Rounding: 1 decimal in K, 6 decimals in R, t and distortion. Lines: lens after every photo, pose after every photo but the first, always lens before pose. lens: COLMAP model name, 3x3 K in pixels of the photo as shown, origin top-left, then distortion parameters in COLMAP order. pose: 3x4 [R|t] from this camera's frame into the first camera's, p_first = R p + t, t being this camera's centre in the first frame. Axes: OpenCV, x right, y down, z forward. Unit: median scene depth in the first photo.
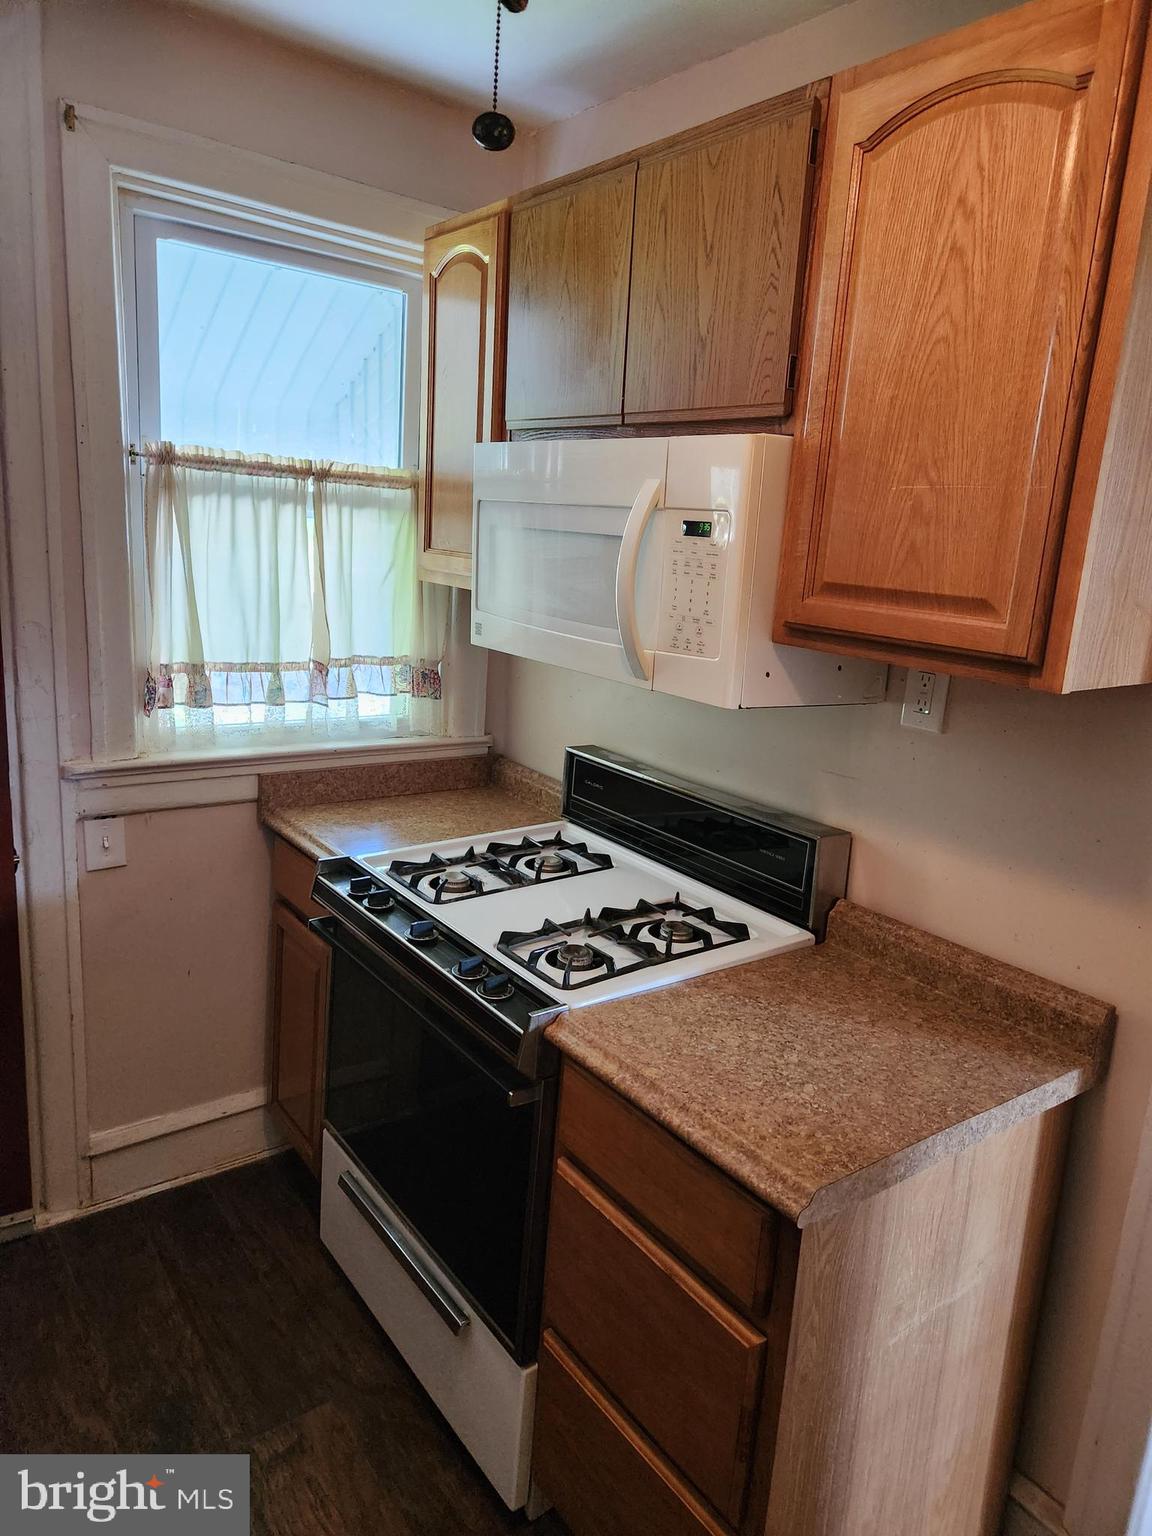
lens RADIAL K [[1029.7, 0, 563.1], [0, 1029.7, 745.3], [0, 0, 1]] dist [0.089944, -0.083894]
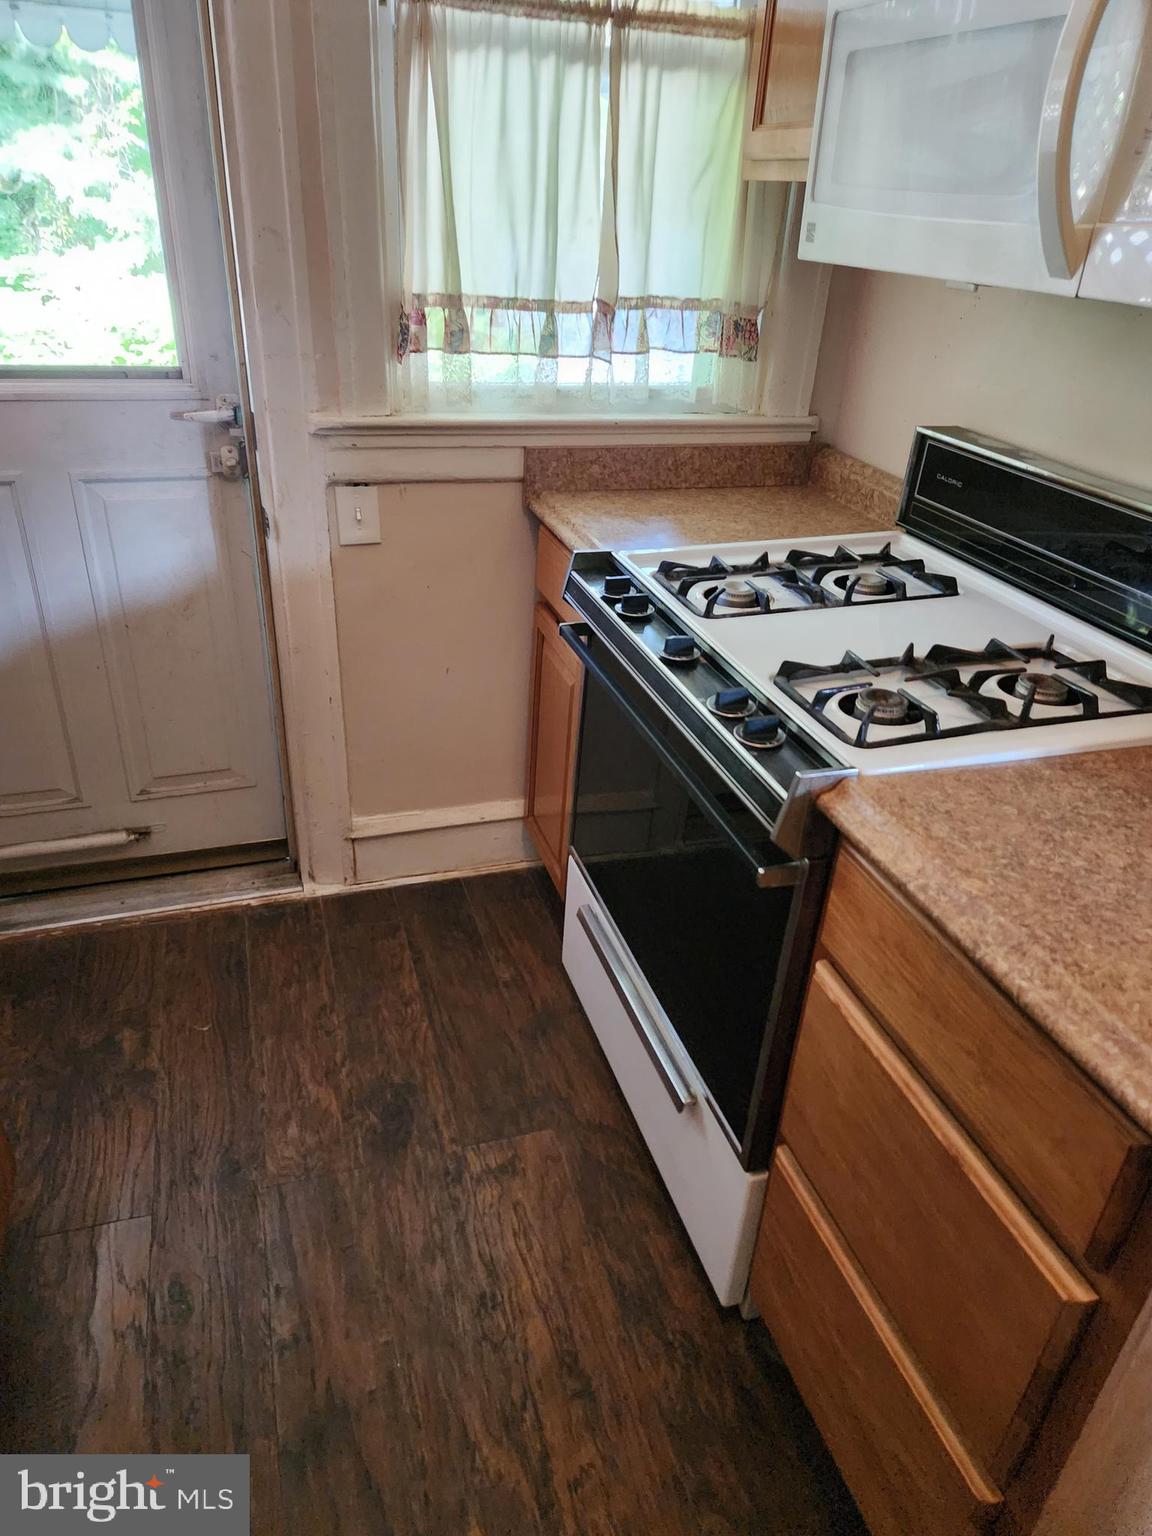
lens RADIAL K [[1029.7, 0, 563.1], [0, 1029.7, 745.3], [0, 0, 1]] dist [0.089944, -0.083894]
pose [[0.947151, 0.137100, -0.290013, 0.012174], [-0.060426, 0.964136, 0.258440, 0.046929], [0.315044, -0.227257, 0.921467, 0.208771]]
